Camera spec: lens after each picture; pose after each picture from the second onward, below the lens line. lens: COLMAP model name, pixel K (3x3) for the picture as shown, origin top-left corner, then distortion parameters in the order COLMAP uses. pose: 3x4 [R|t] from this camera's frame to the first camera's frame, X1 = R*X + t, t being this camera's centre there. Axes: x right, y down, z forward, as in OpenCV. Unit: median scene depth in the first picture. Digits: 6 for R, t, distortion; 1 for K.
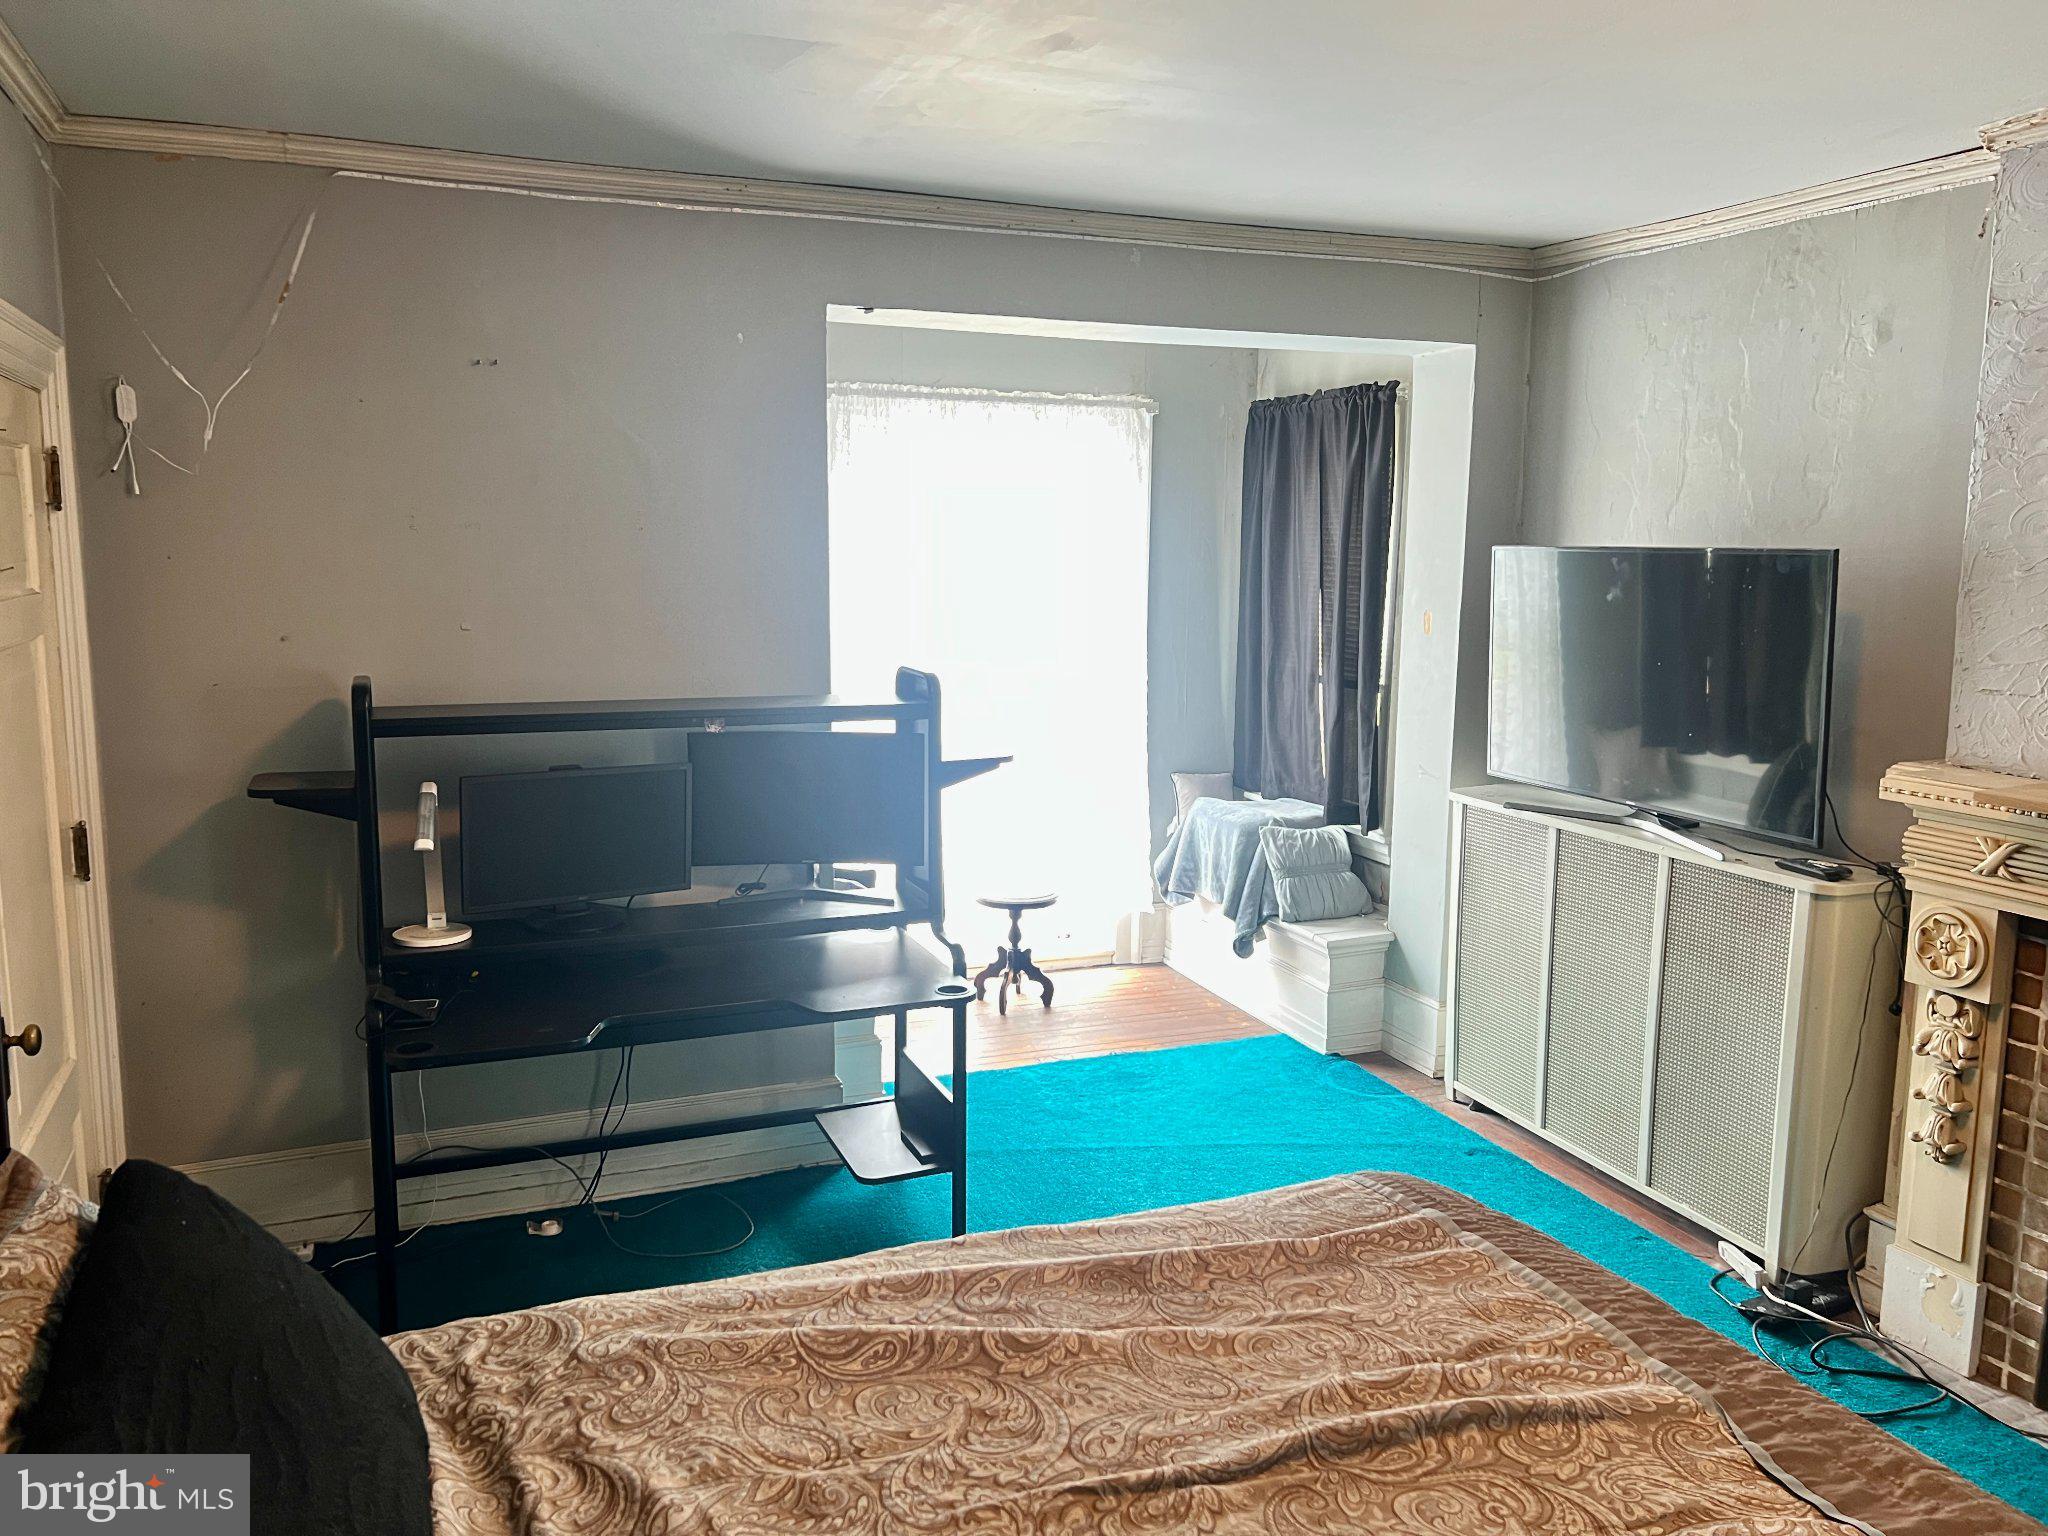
lens RADIAL K [[1527.0, 0, 1024.0], [0, 1527.0, 768.0], [0, 0, 1]] dist [0.063713, -0.073772]
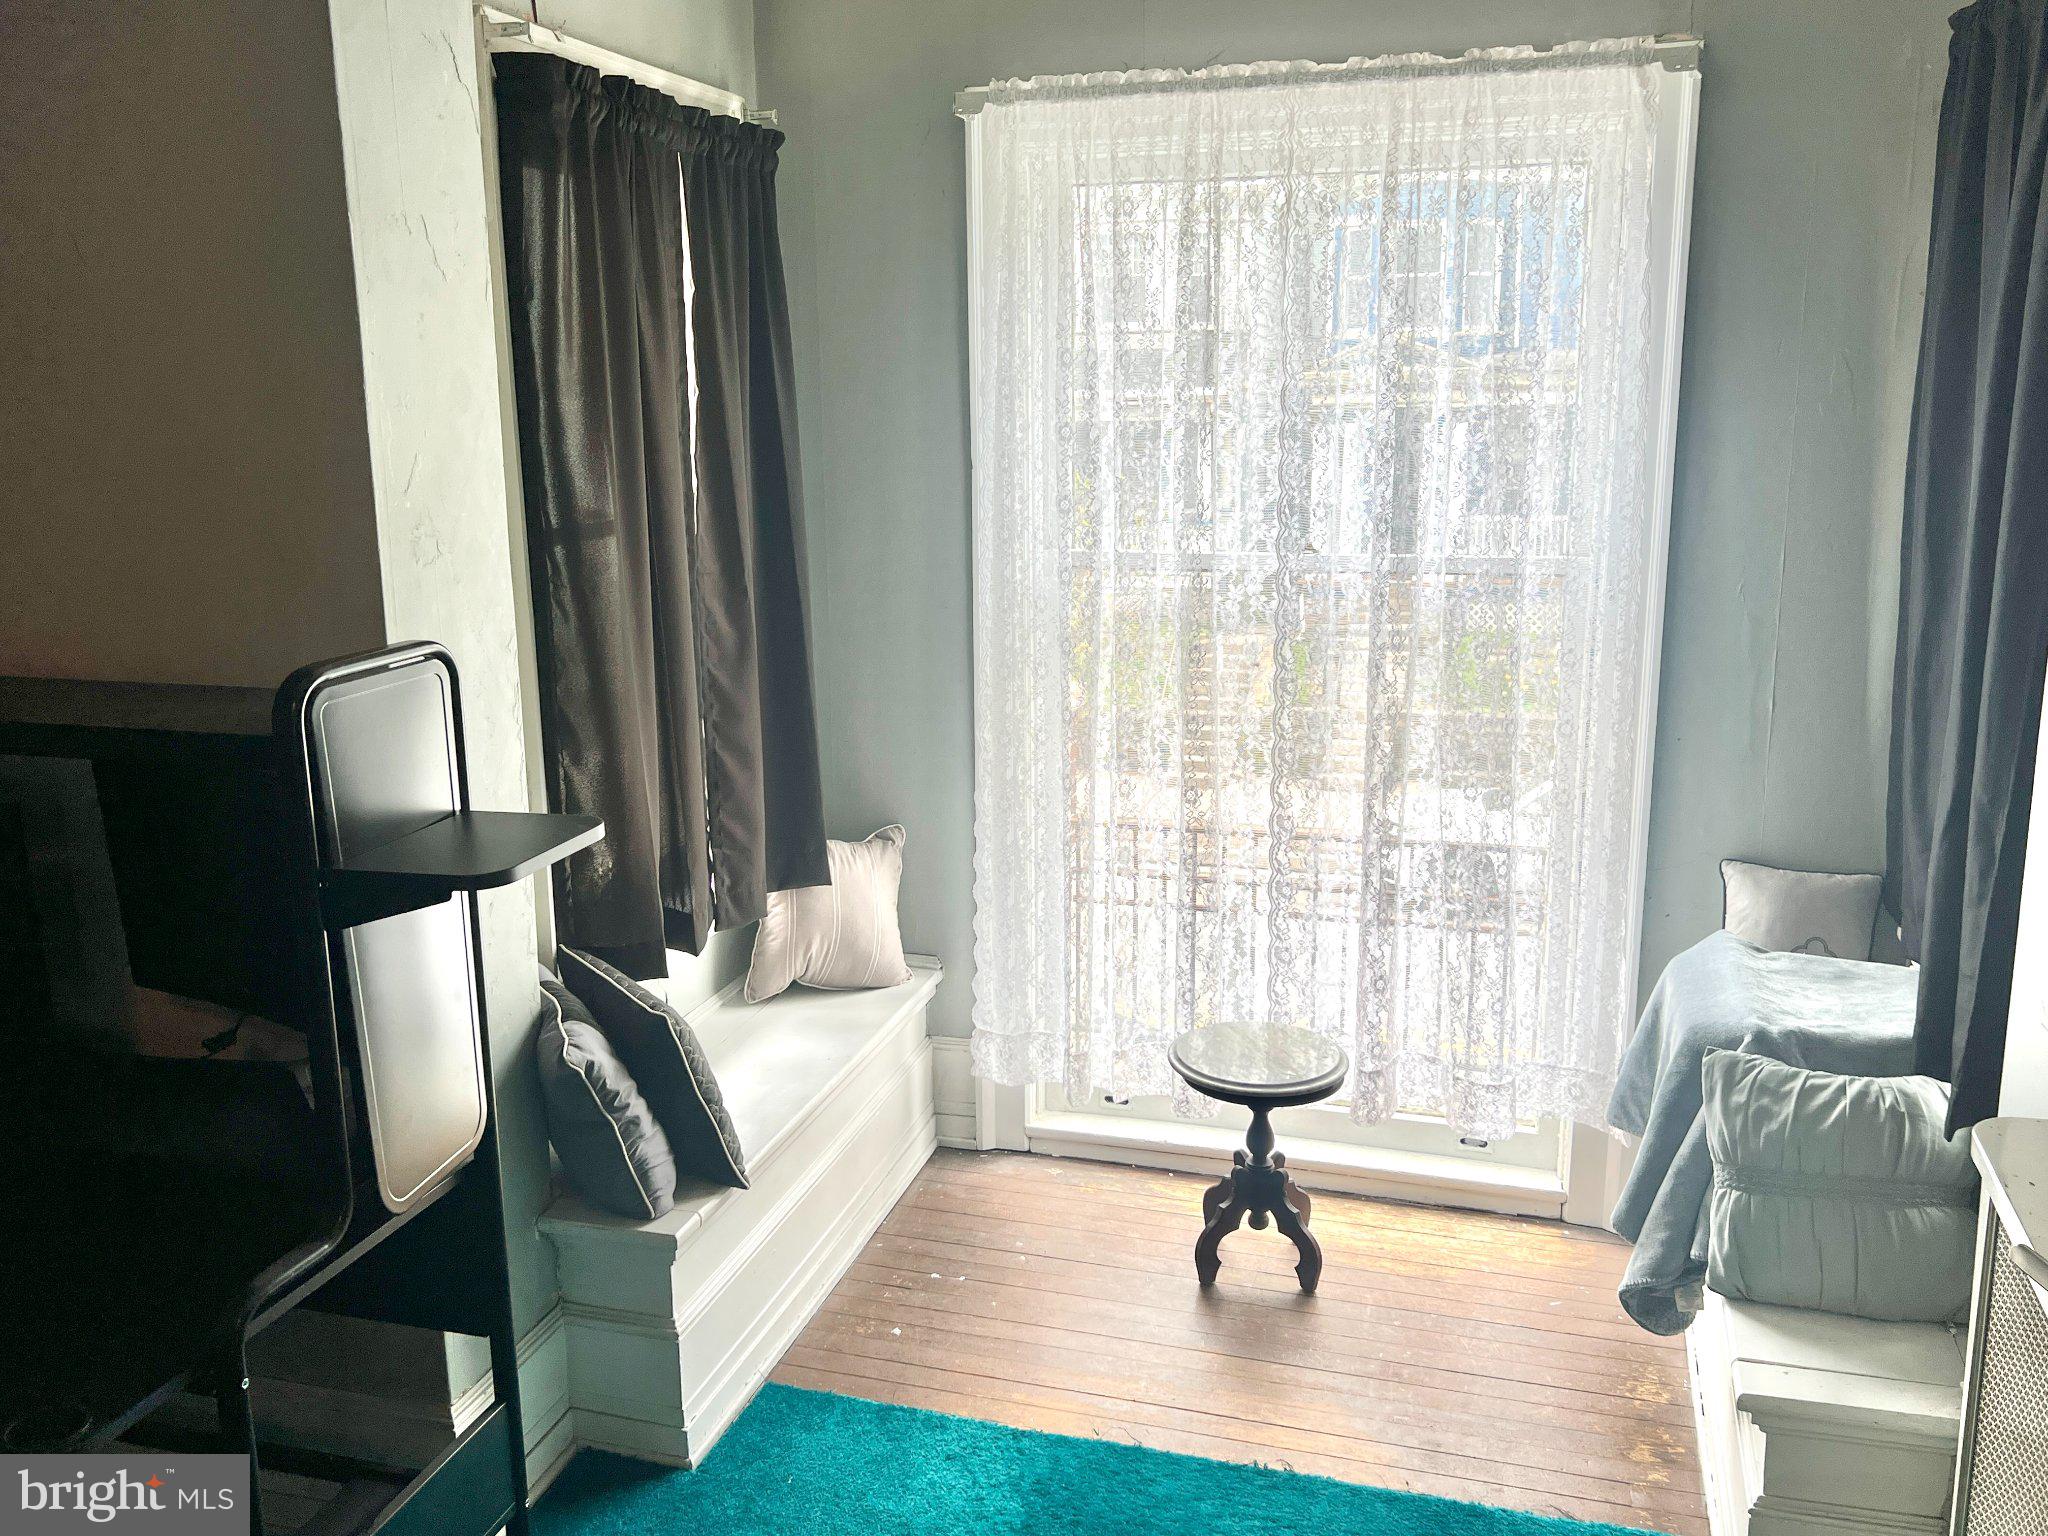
lens RADIAL K [[1751.6, 0, 1024.0], [0, 1751.6, 768.0], [0, 0, 1]] dist [0.001009, -0.000166]
pose [[0.782662, 0.115247, -0.611684, 0.466960], [-0.071874, 0.992869, 0.095102, -0.111254], [0.618283, -0.030469, 0.785365, 0.817424]]
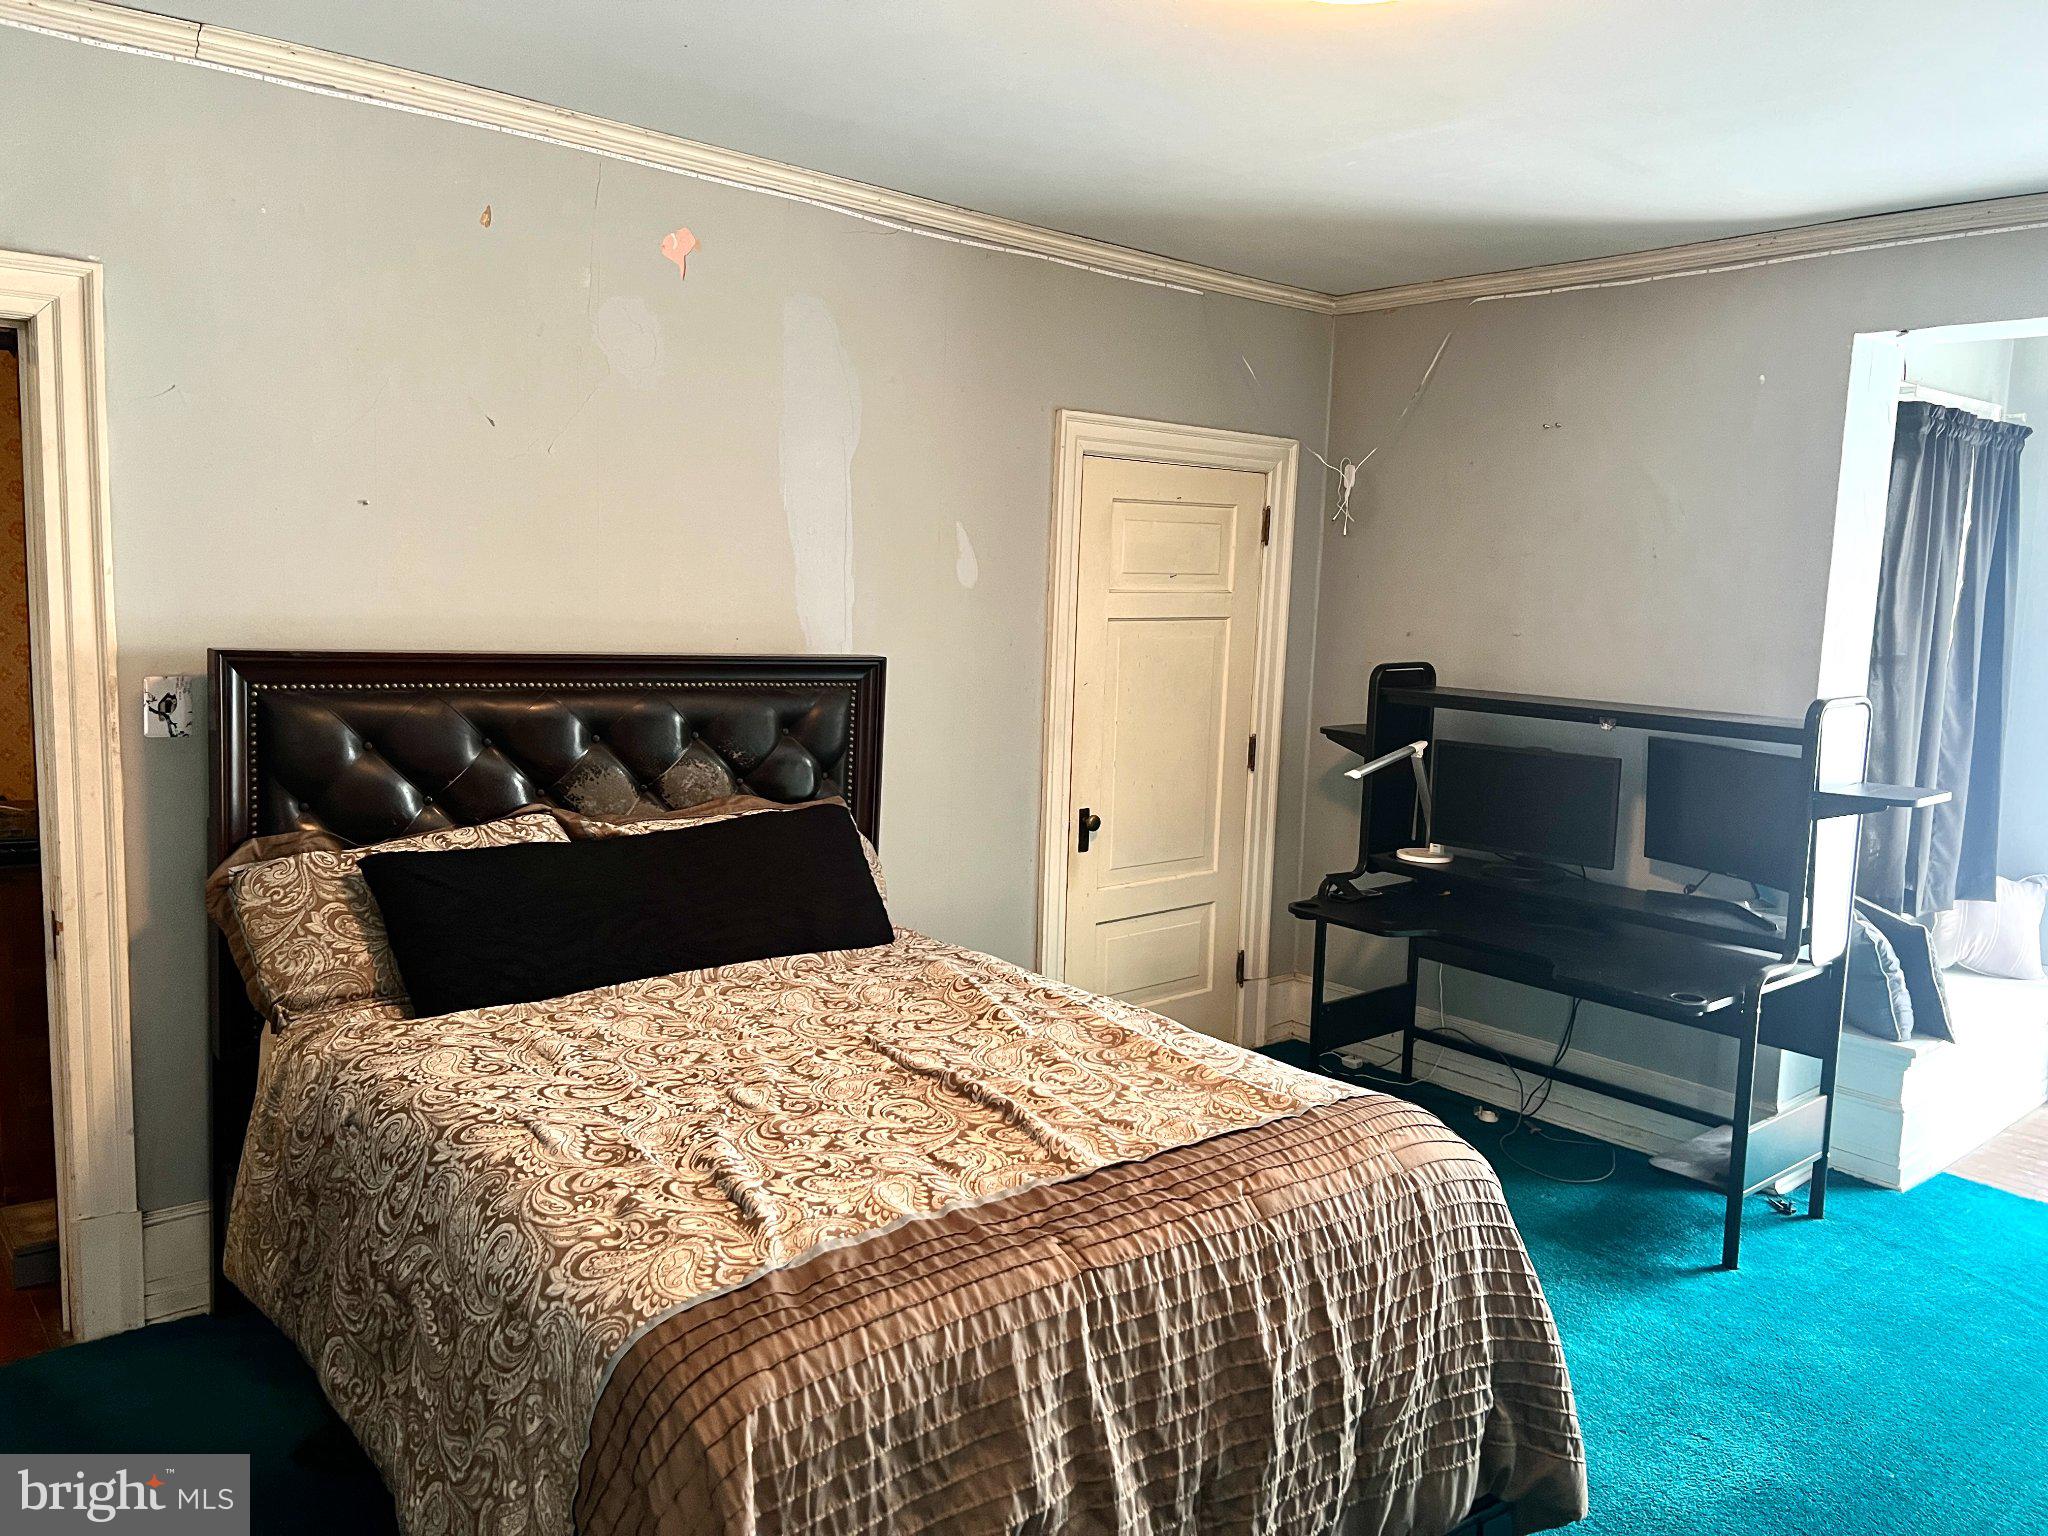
lens RADIAL K [[1536.2, 0, 1024.0], [0, 1536.2, 768.0], [0, 0, 1]] dist [0.002246, -0.002554]
pose [[0.309645, 0.124496, -0.942667, 0.794437], [-0.167595, 0.983016, 0.074773, -0.008286], [0.935966, 0.134833, 0.325251, 0.235776]]
